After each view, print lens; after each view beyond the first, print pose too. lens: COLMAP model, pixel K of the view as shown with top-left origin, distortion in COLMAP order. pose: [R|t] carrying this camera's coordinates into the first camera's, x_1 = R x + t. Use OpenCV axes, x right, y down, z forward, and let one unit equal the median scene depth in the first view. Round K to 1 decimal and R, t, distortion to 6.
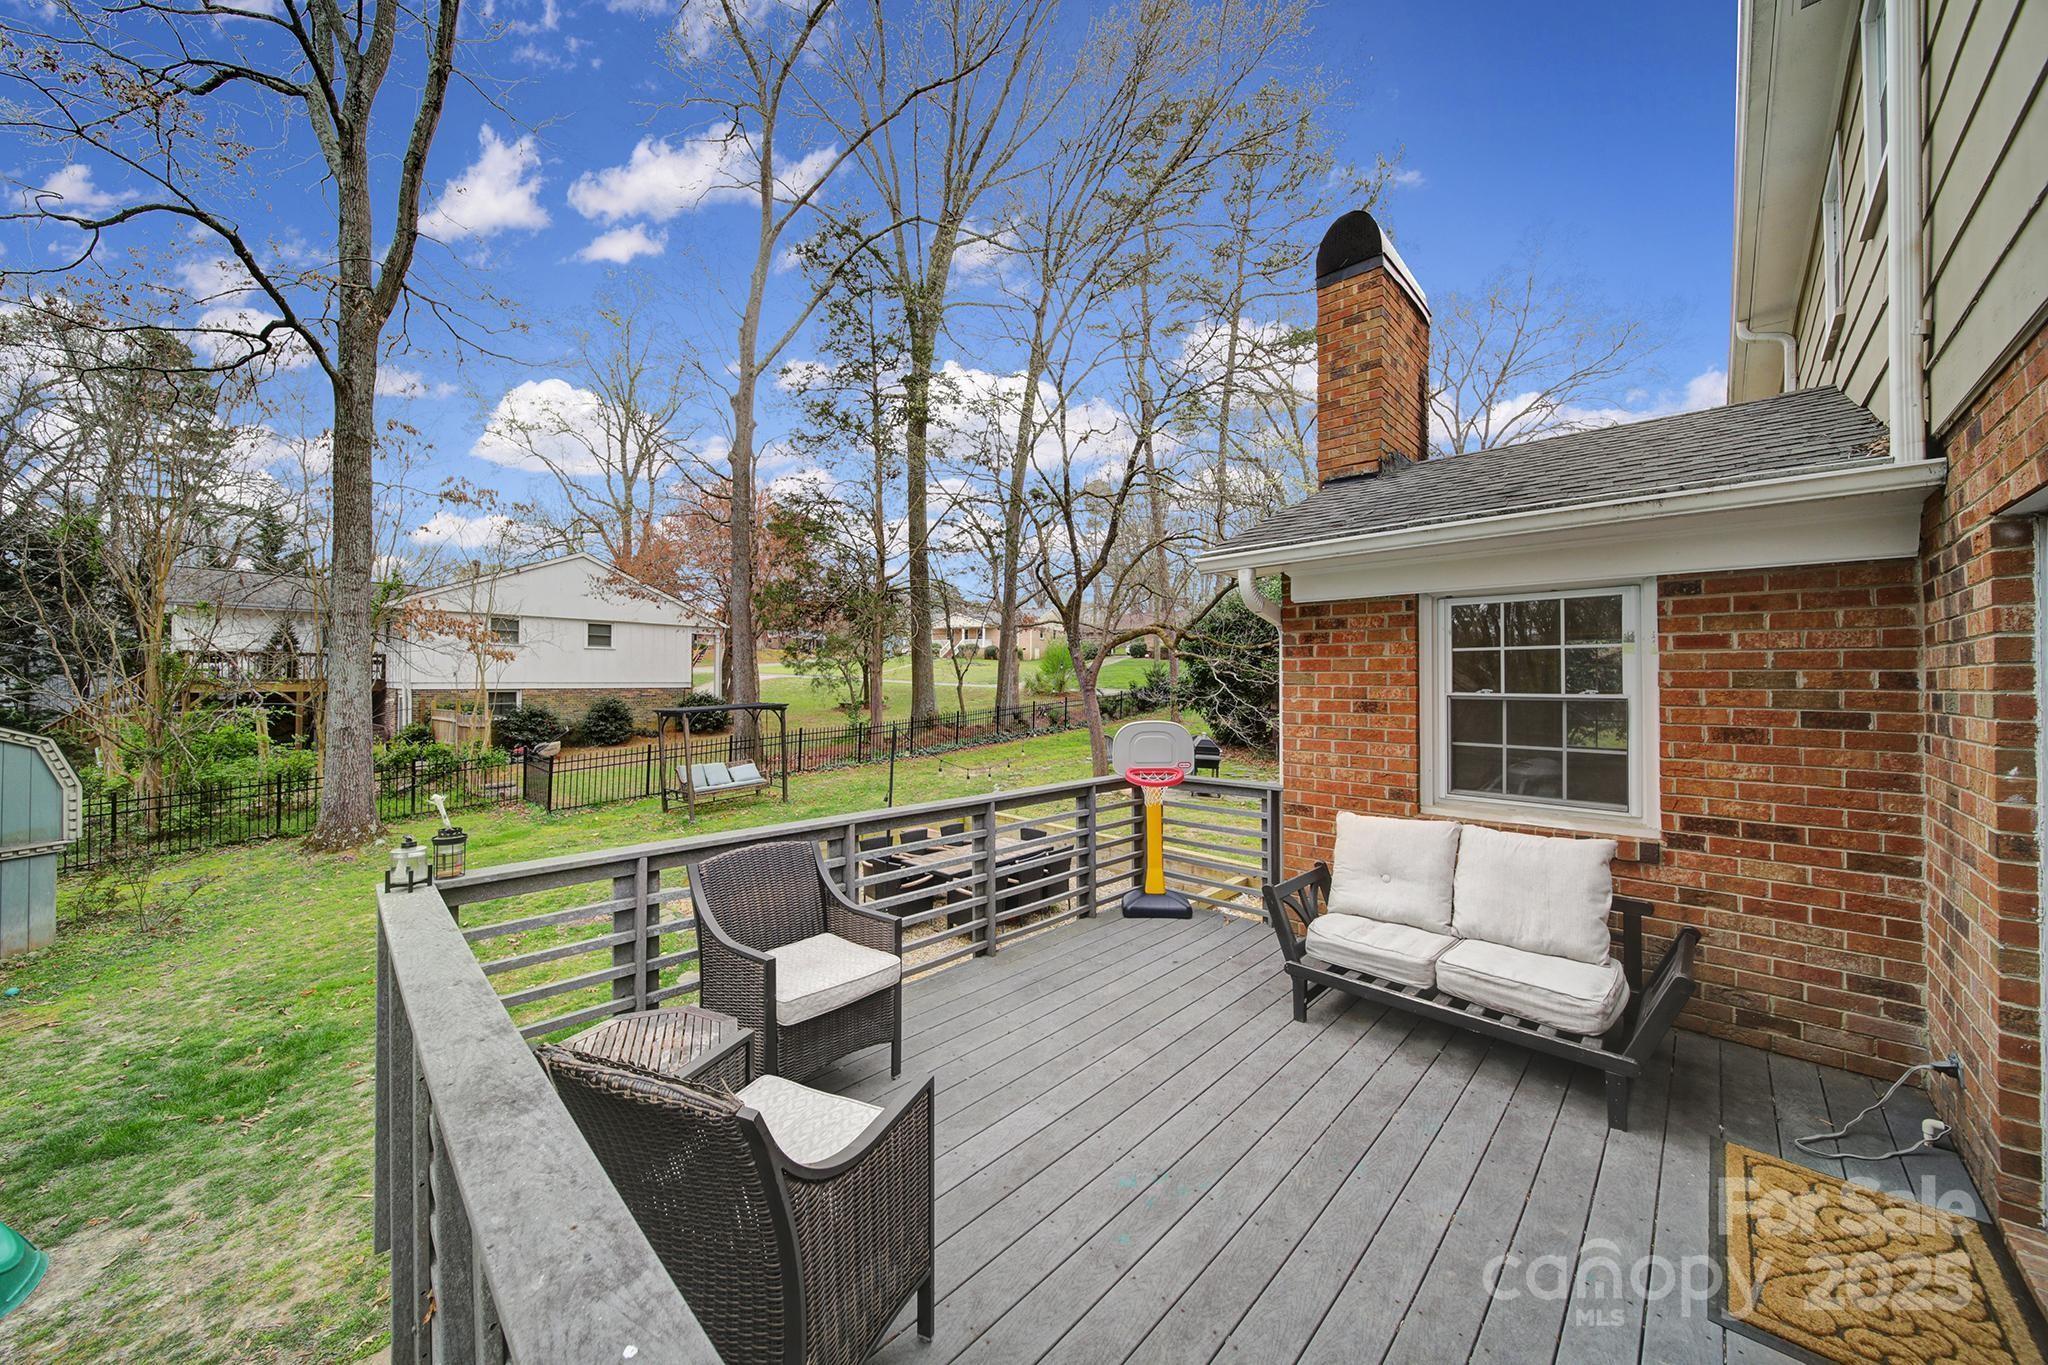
lens RADIAL K [[718.9, 0, 1021.0], [0, 718.9, 678.4], [0, 0, 1]] dist [-0.001404, -0.000189]
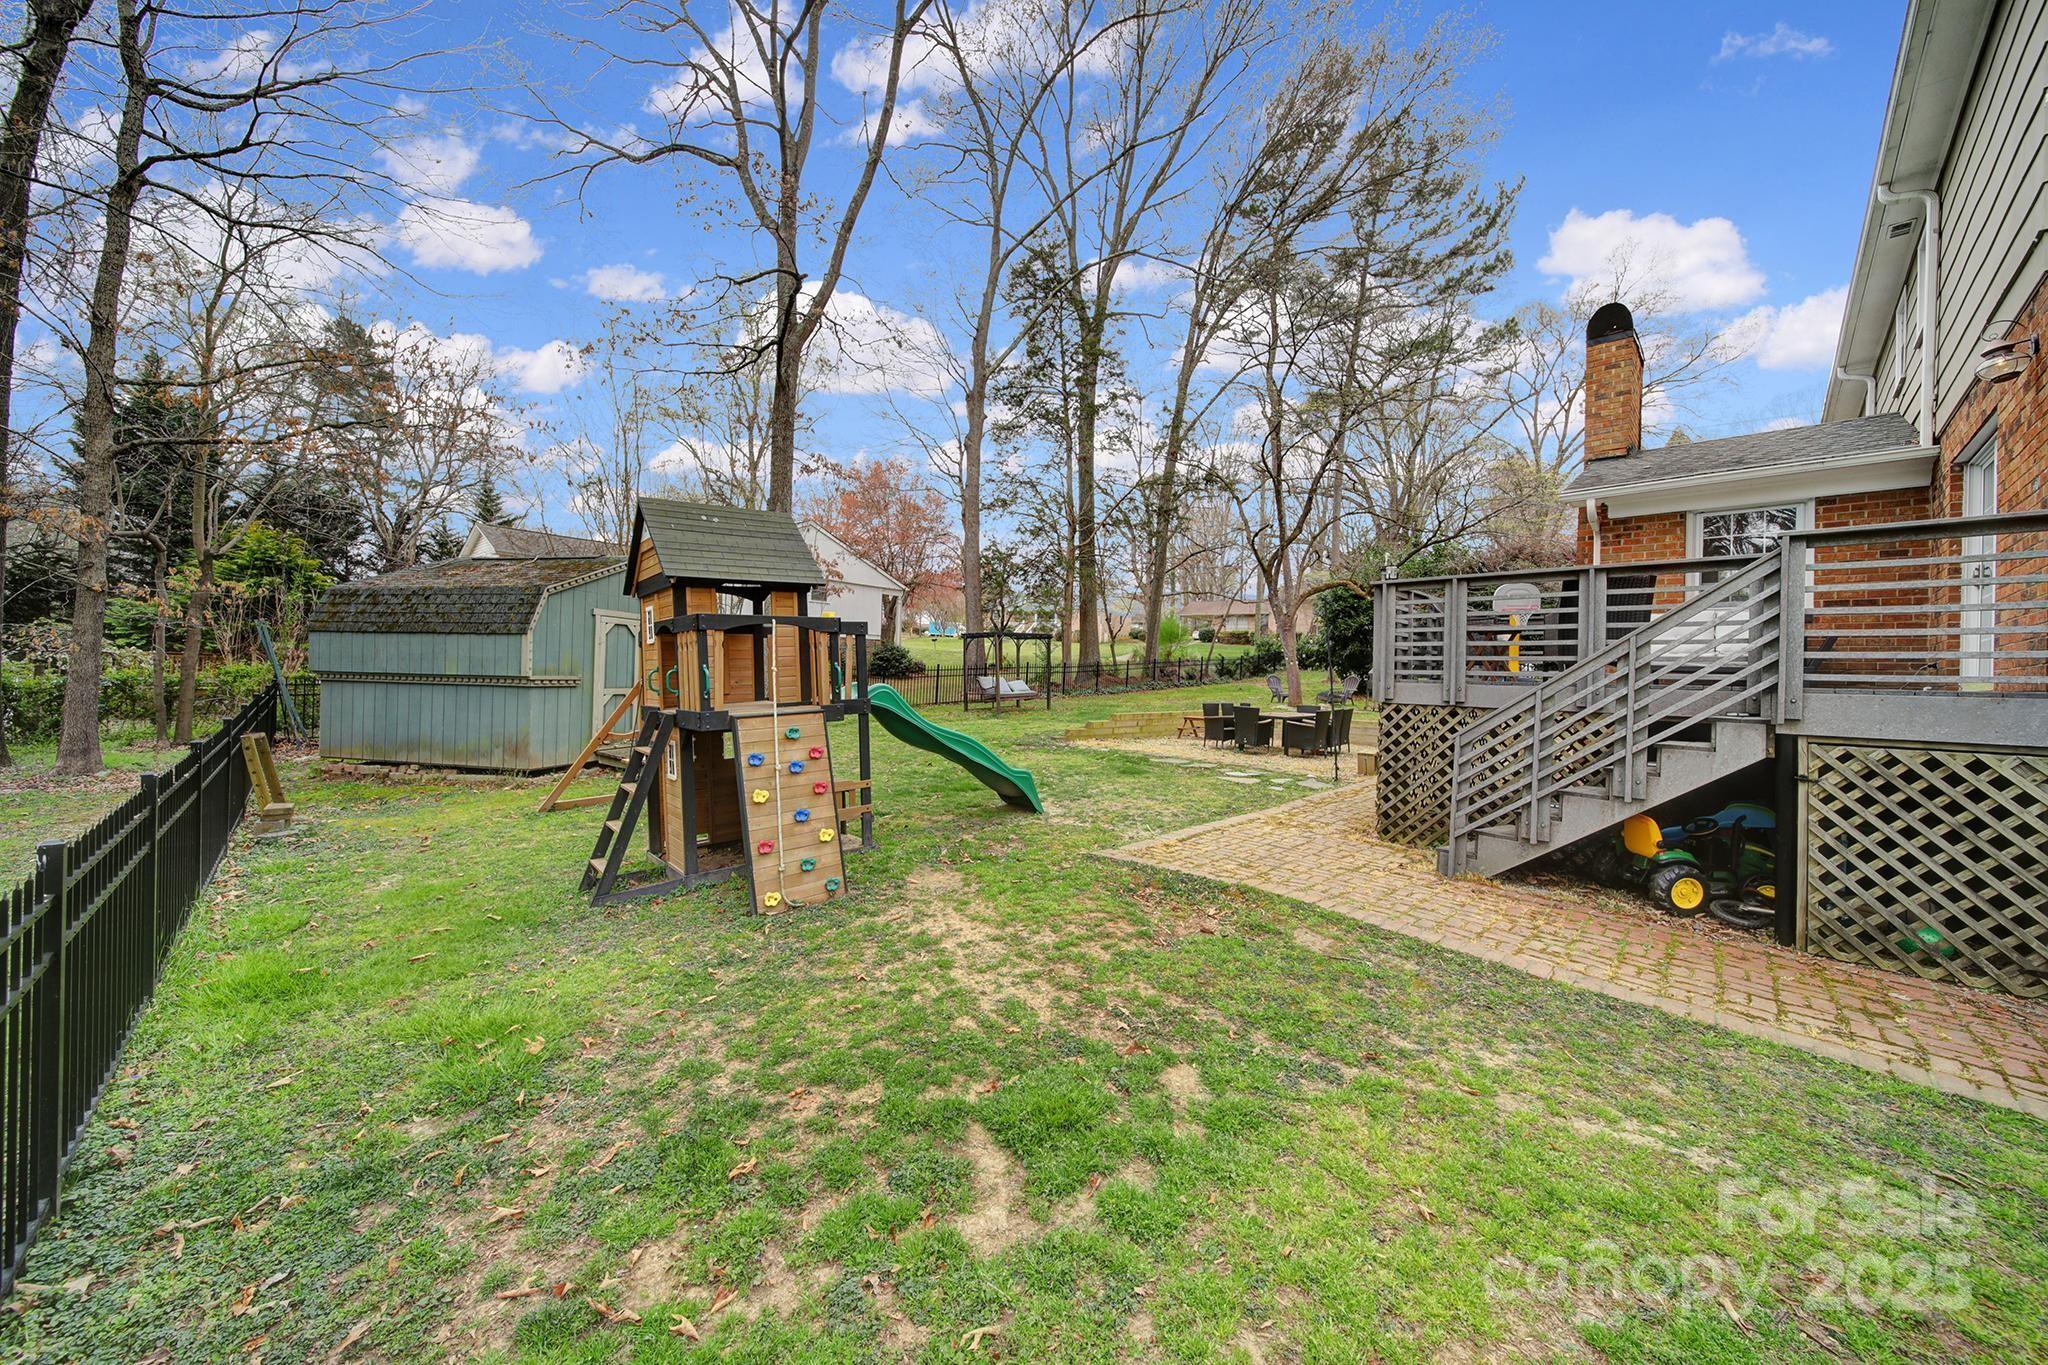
lens RADIAL K [[718.9, 0, 1025.9], [0, 718.9, 674.1], [0, 0, 1]] dist [-0.001404, -0.000189]
pose [[0.999085, 0.029445, -0.031006, -1.146419], [-0.029364, 0.999564, 0.003087, 0.363560], [0.031083, -0.002174, 0.999514, -1.015277]]
